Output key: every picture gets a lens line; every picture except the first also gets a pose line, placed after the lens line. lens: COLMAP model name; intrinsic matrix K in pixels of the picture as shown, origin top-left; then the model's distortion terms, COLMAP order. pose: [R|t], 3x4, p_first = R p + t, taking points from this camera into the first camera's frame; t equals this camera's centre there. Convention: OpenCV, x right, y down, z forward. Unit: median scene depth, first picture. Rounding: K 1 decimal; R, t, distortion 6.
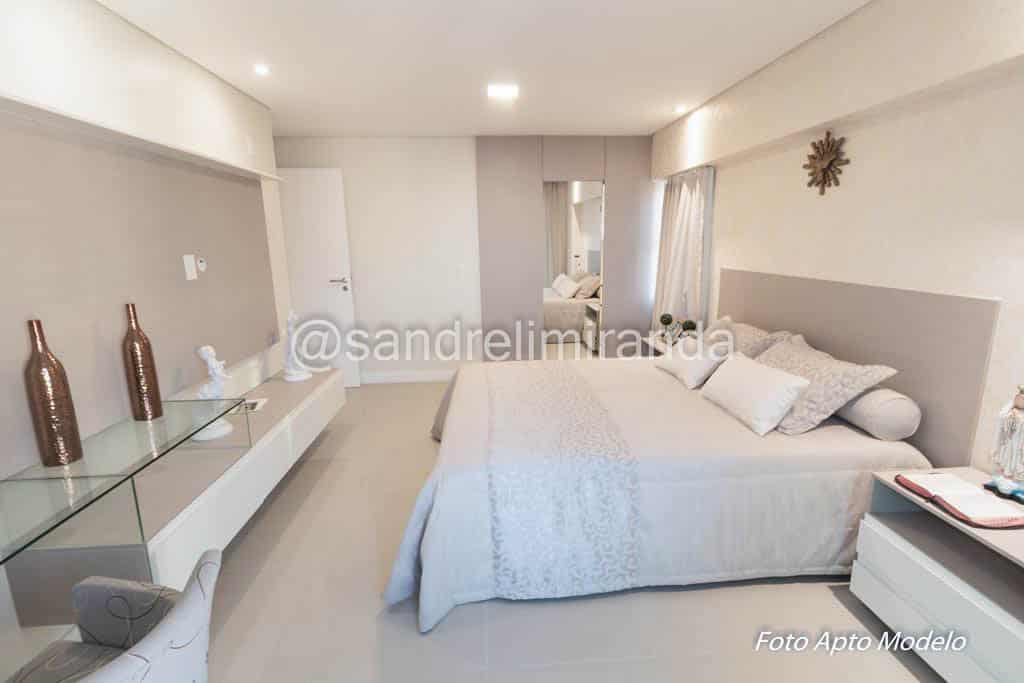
lens RADIAL K [[470.0, 0, 517.6], [0, 470.0, 337.3], [0, 0, 1]] dist [0.011873, -0.001694]
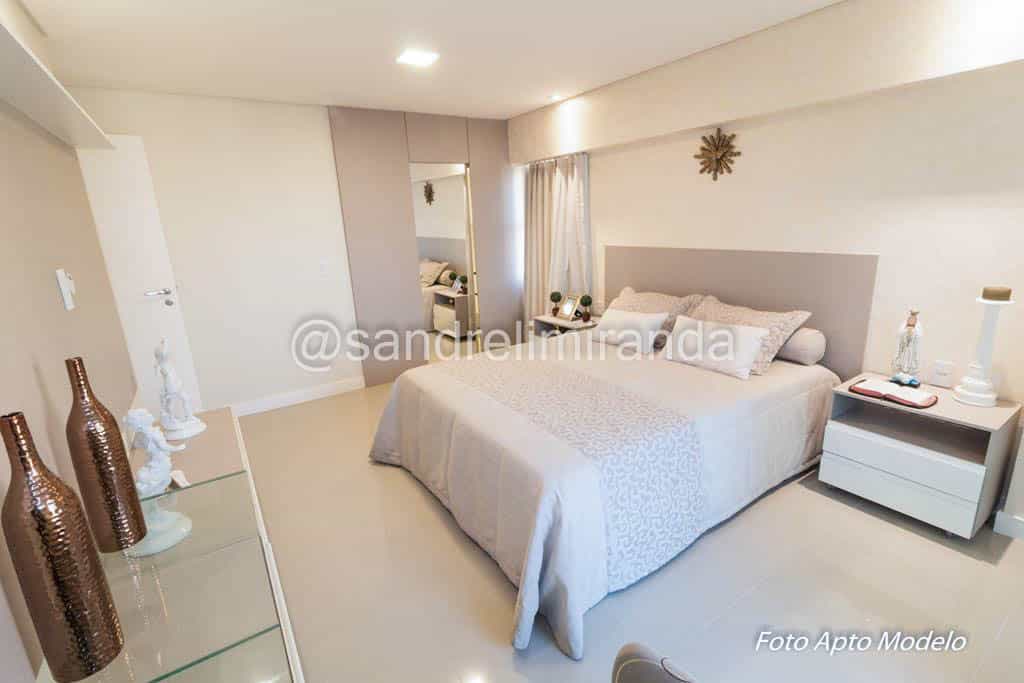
lens RADIAL K [[470.0, 0, 517.6], [0, 470.0, 337.3], [0, 0, 1]] dist [0.011873, -0.001694]
pose [[0.869857, -0.147780, 0.470648, -0.465559], [0.133249, 0.988997, 0.064265, -0.047728], [-0.474967, 0.006812, 0.879977, 0.177251]]
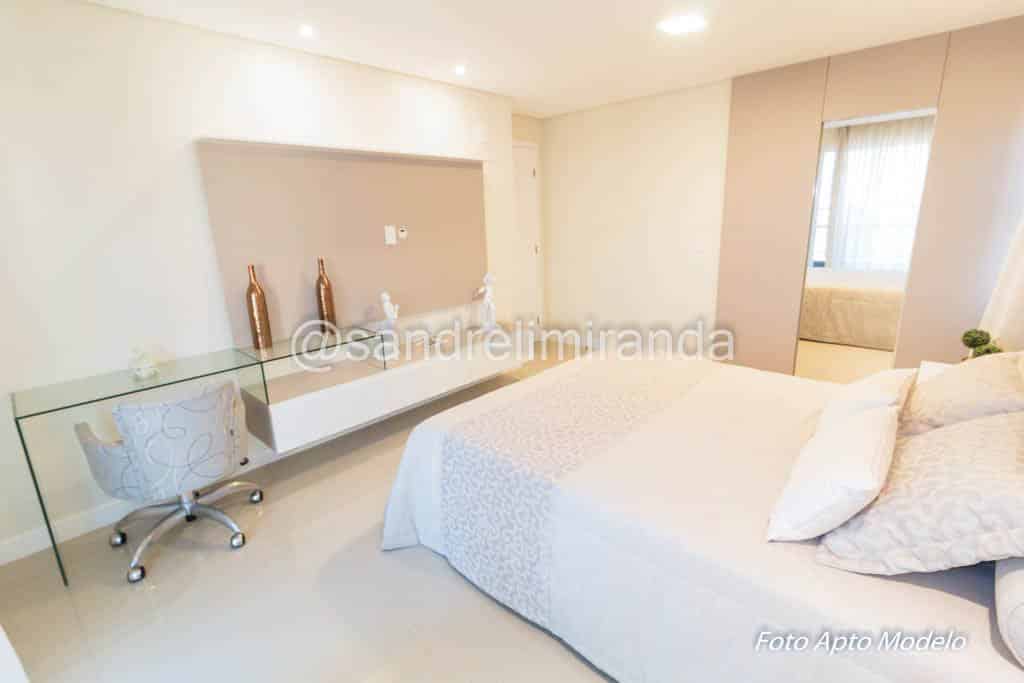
lens RADIAL K [[470.0, 0, 517.6], [0, 470.0, 337.3], [0, 0, 1]] dist [0.011873, -0.001694]
pose [[0.686581, 0.176134, -0.705395, 0.572729], [-0.126385, 0.984354, 0.122776, -0.067627], [0.715984, 0.004856, 0.698100, 0.292857]]
